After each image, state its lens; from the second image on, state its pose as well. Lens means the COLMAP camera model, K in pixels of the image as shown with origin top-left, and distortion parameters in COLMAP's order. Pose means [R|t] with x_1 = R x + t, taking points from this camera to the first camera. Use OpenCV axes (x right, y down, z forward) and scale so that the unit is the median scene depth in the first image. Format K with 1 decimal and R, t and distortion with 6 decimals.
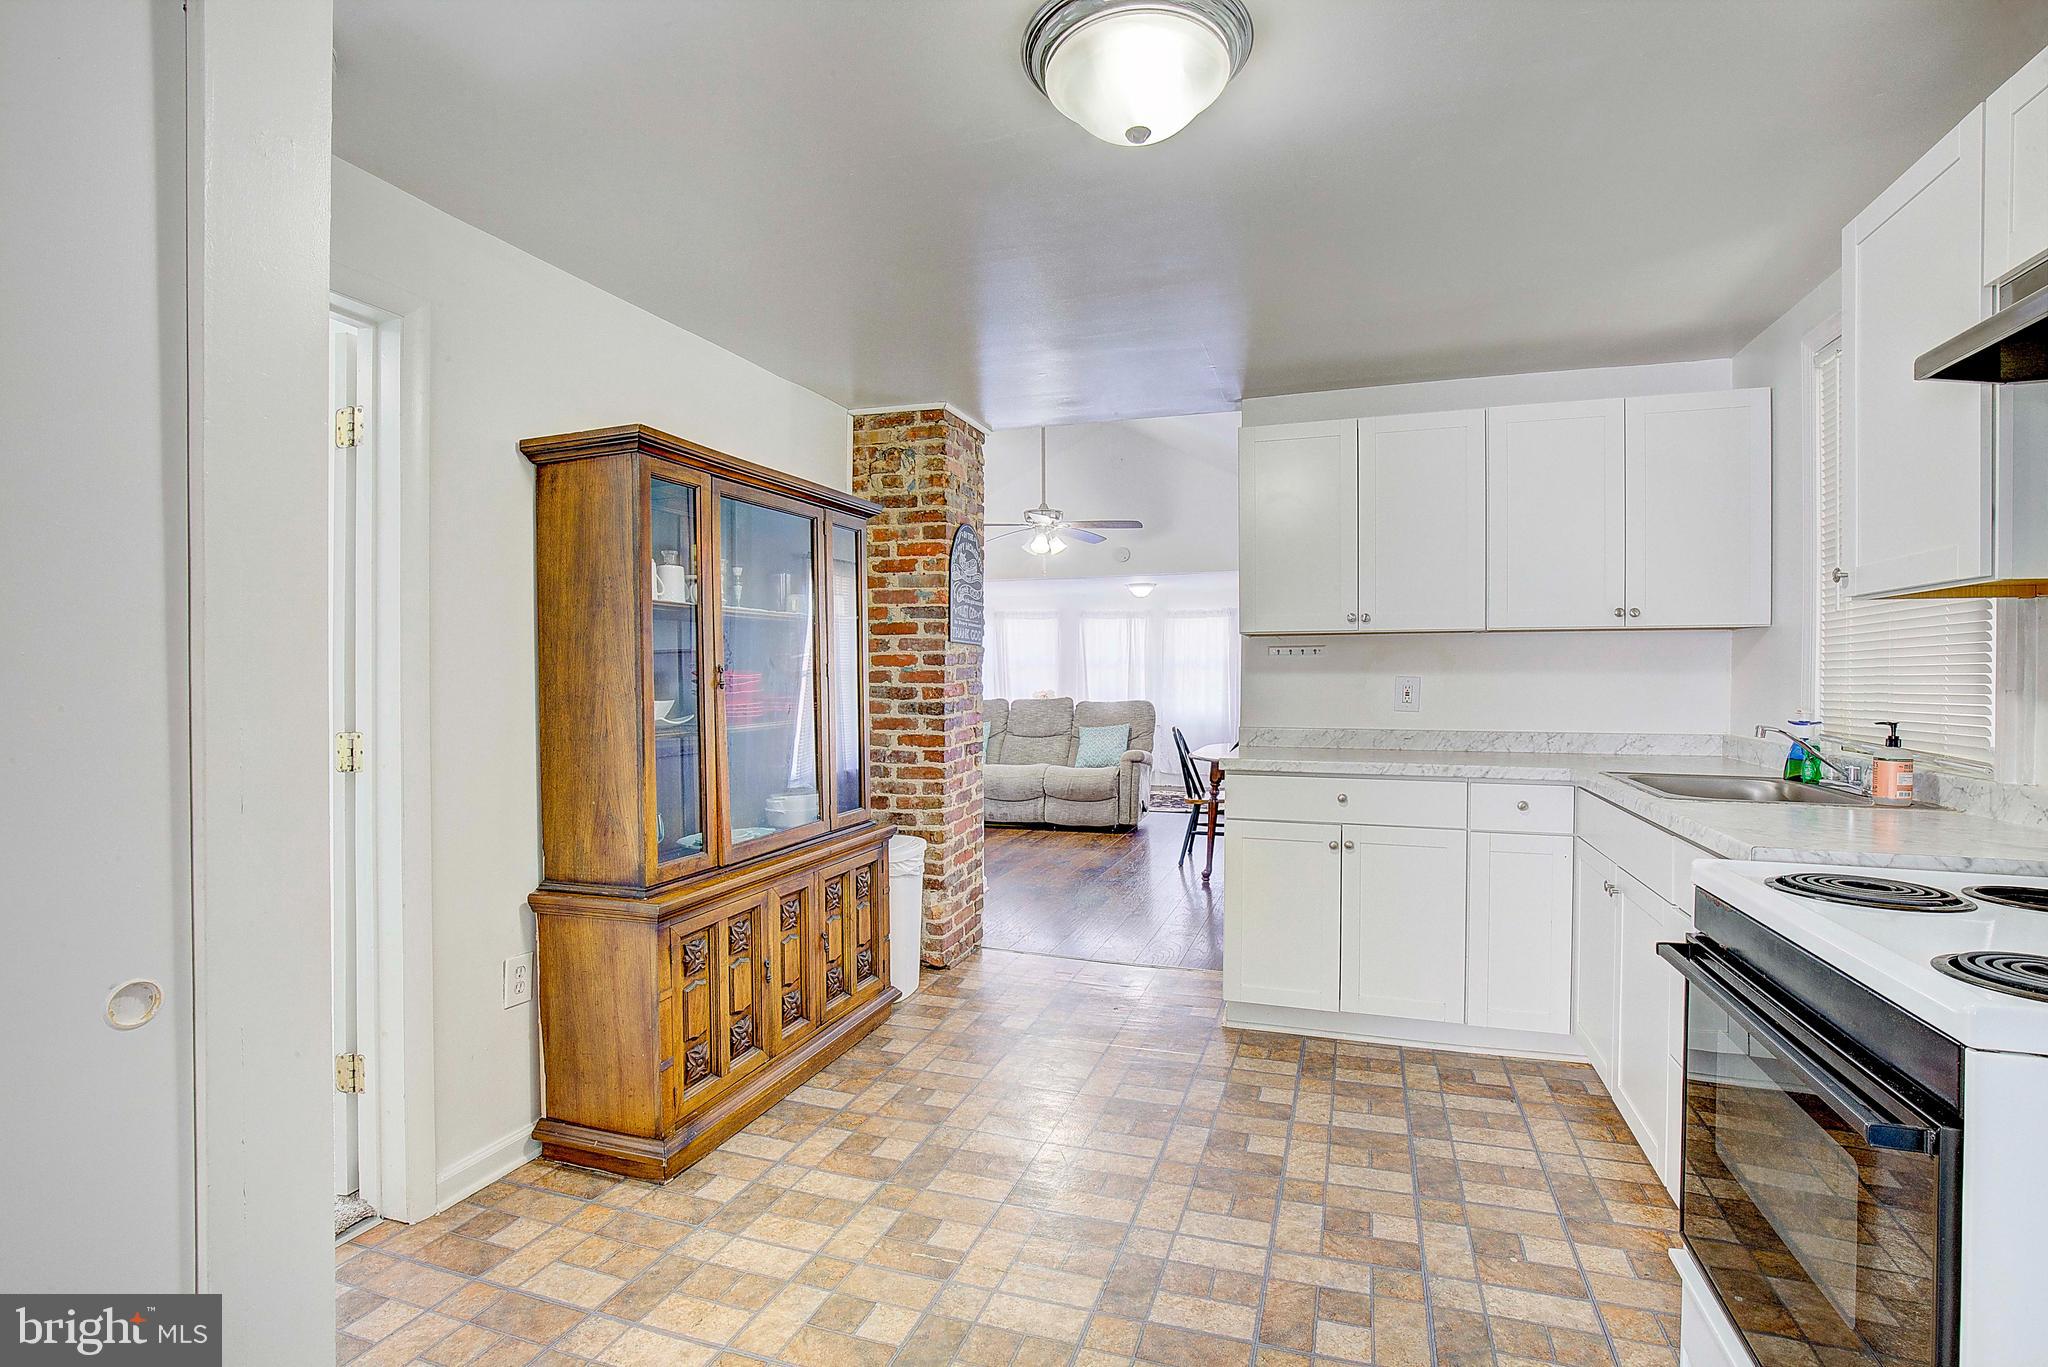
lens RADIAL K [[939.8, 0, 1026.0], [0, 939.8, 689.8], [0, 0, 1]] dist [-0.028529, 0.001507]
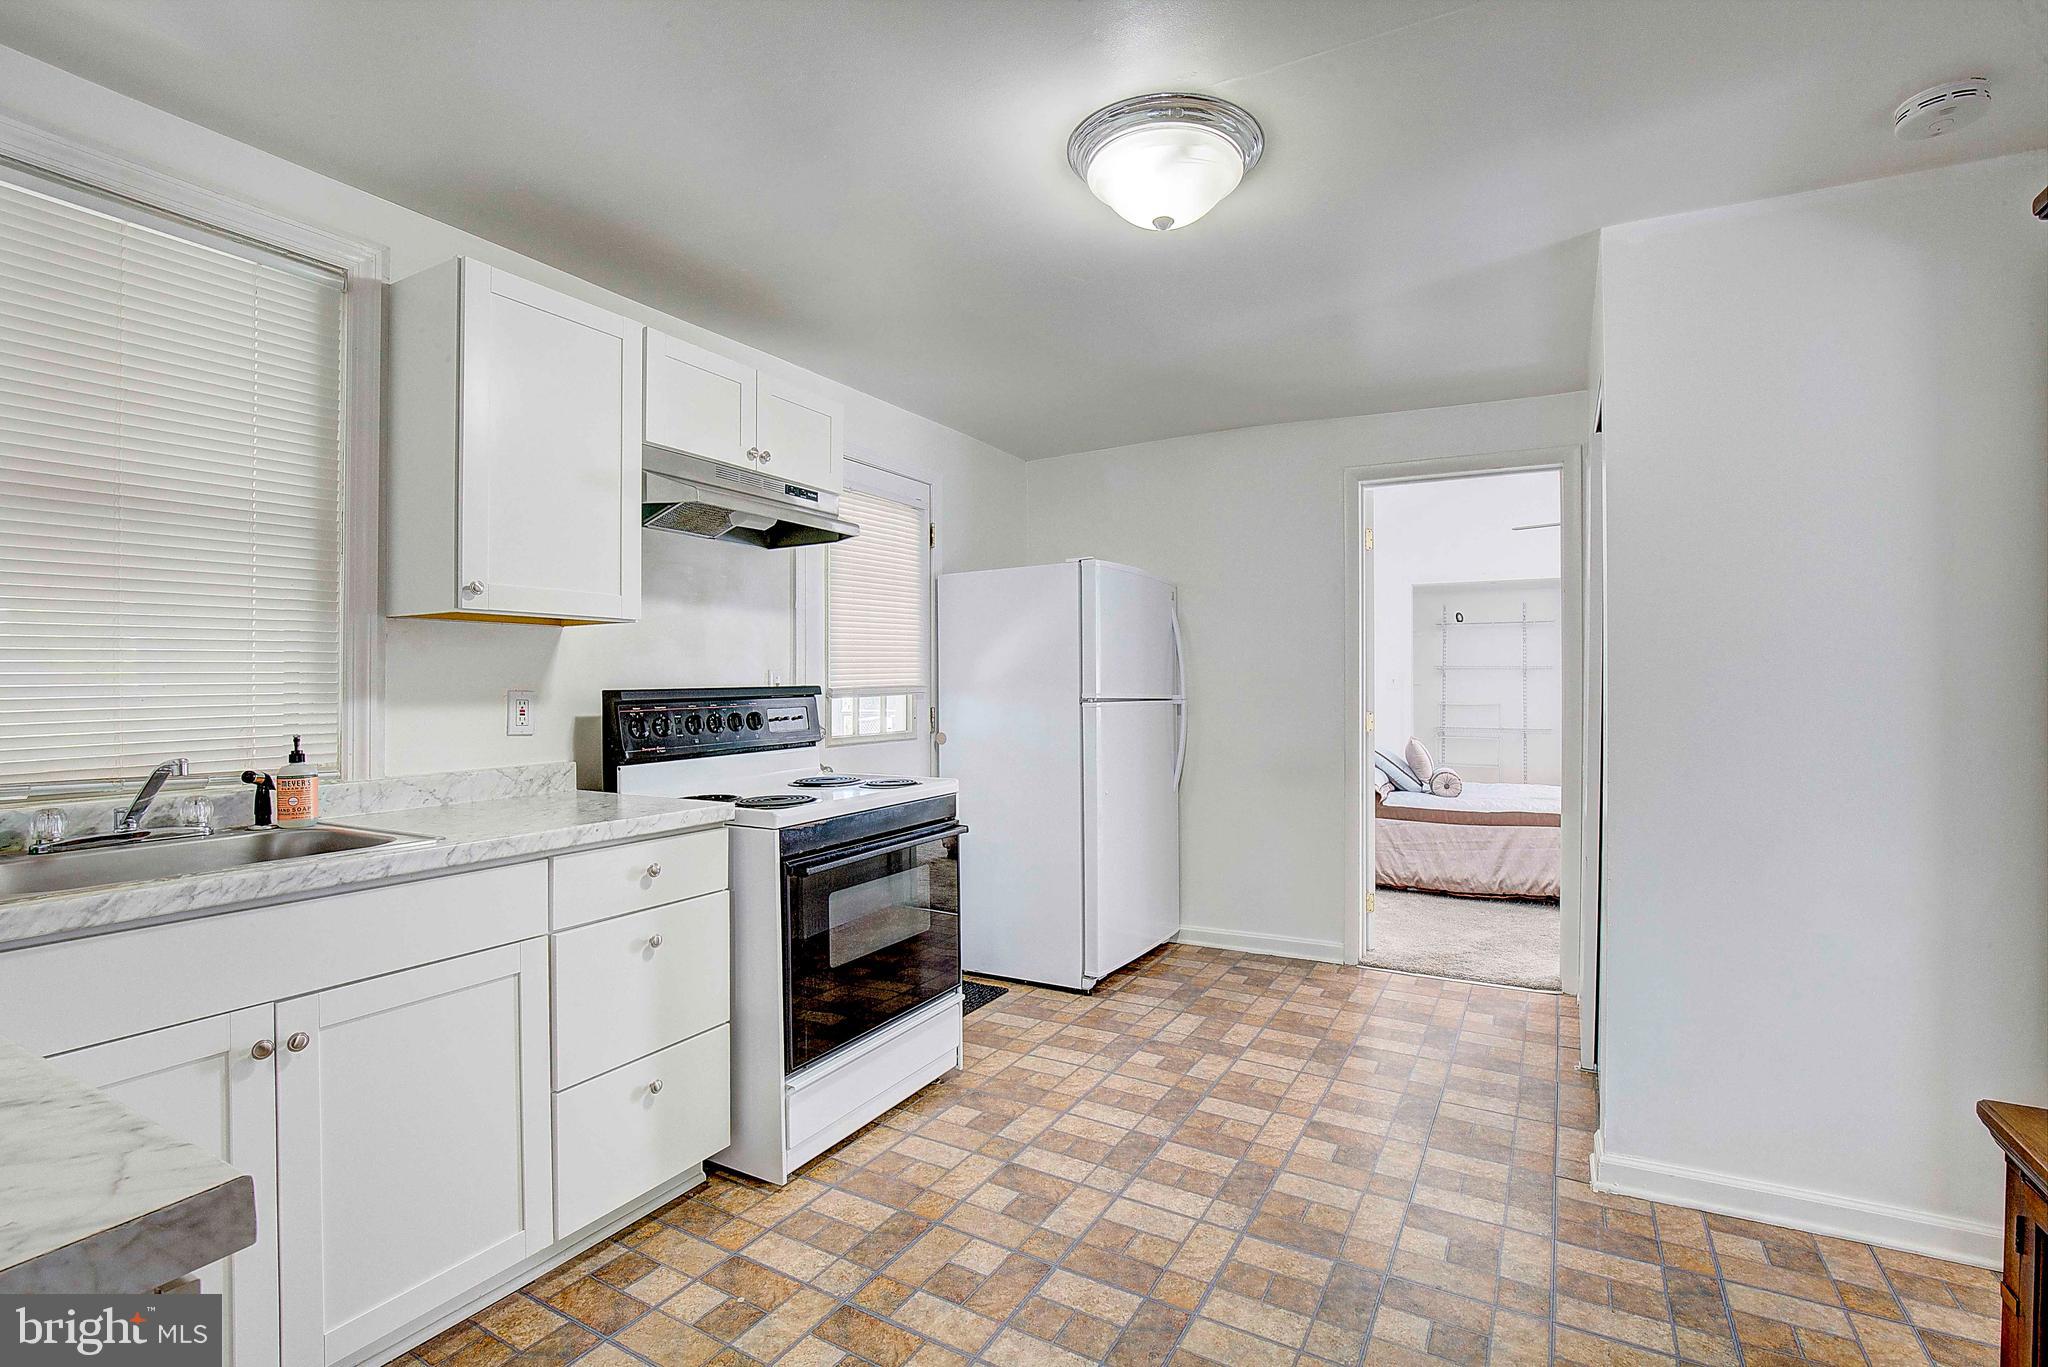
lens RADIAL K [[939.8, 0, 1049.3], [0, 939.8, 686.3], [0, 0, 1]] dist [-0.028529, 0.001507]
pose [[-0.986457, 0.000284, 0.164022, 0.042239], [0.003812, 0.999768, 0.021200, -0.022853], [-0.163978, 0.021539, -0.986229, 1.337316]]
